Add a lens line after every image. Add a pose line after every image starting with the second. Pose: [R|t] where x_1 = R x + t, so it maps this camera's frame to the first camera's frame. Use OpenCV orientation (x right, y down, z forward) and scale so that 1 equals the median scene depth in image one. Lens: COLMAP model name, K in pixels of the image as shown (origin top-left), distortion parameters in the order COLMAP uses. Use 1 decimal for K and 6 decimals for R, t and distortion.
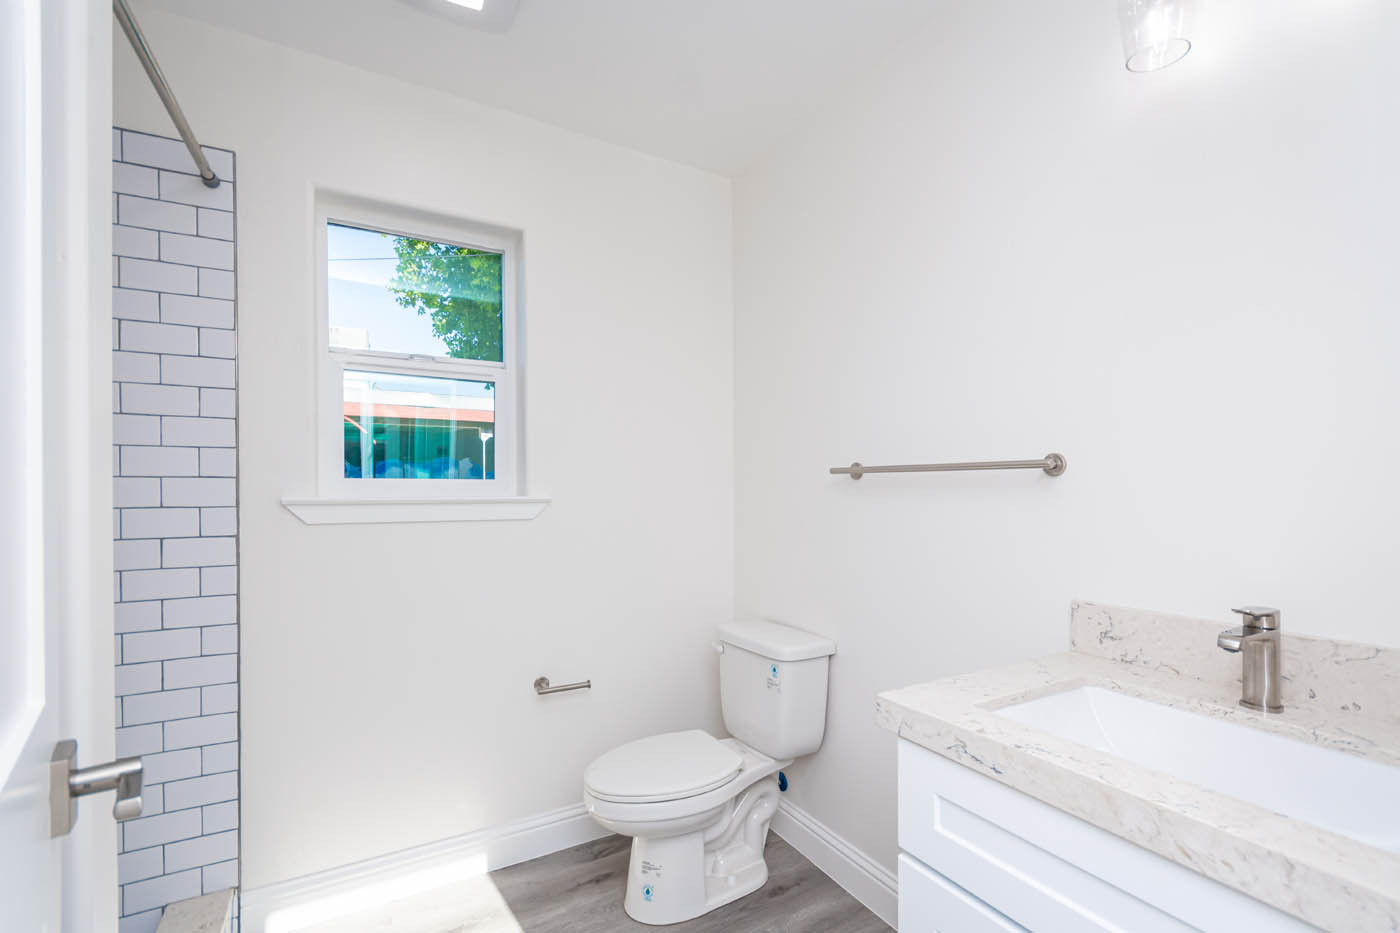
lens RADIAL K [[622.6, 0, 710.9], [0, 622.6, 479.2], [0, 0, 1]] dist [0.004104, -0.000793]
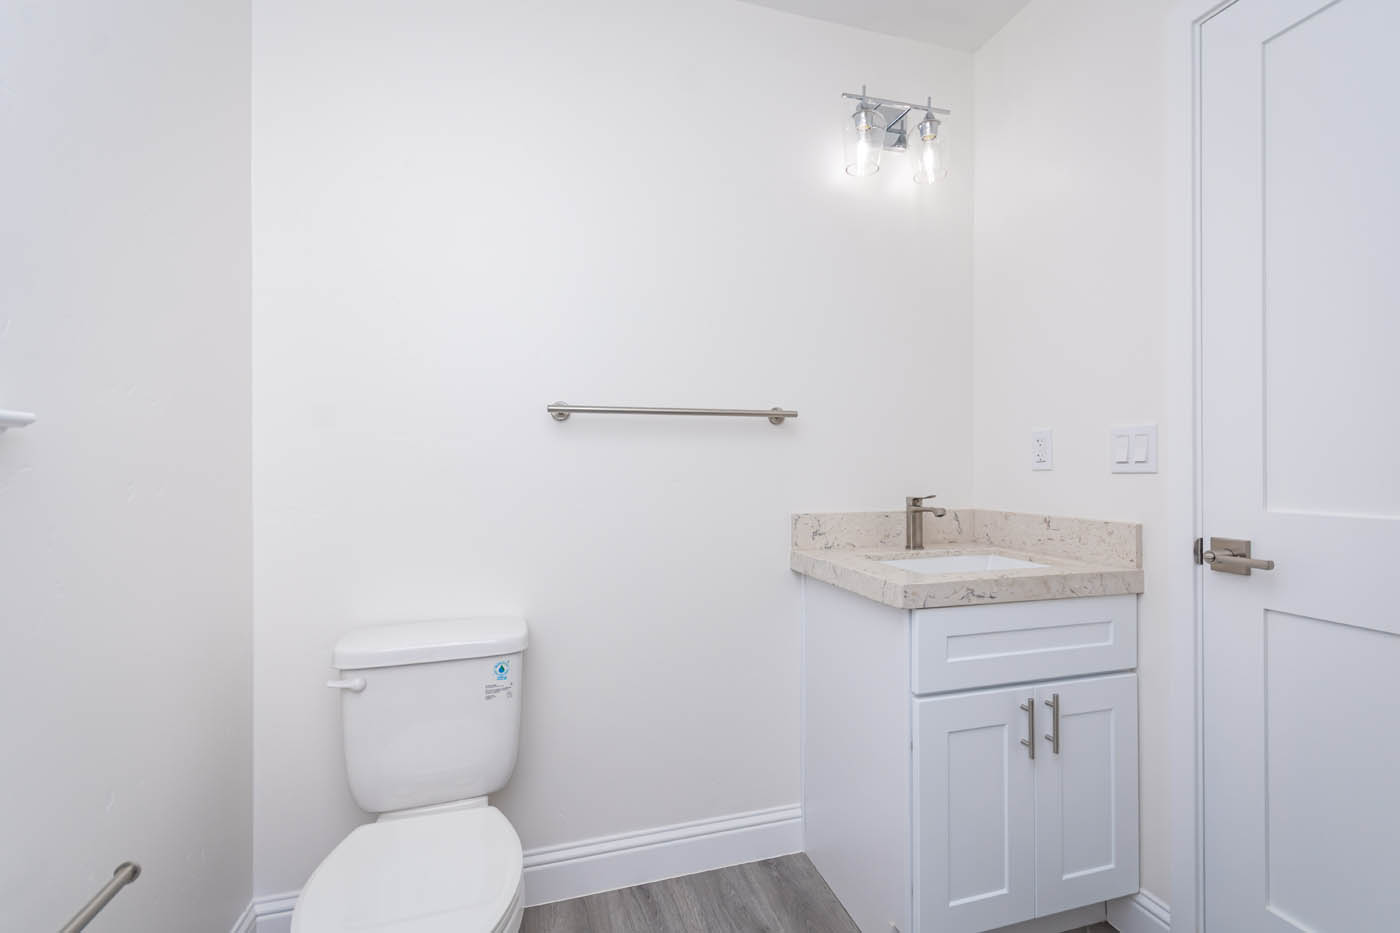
lens RADIAL K [[622.6, 0, 710.9], [0, 622.6, 479.2], [0, 0, 1]] dist [0.004104, -0.000793]
pose [[0.248098, -0.018234, 0.968563, -0.889612], [-0.006568, 0.999768, 0.020504, 0.100637], [-0.968713, -0.011448, 0.247921, 0.931917]]
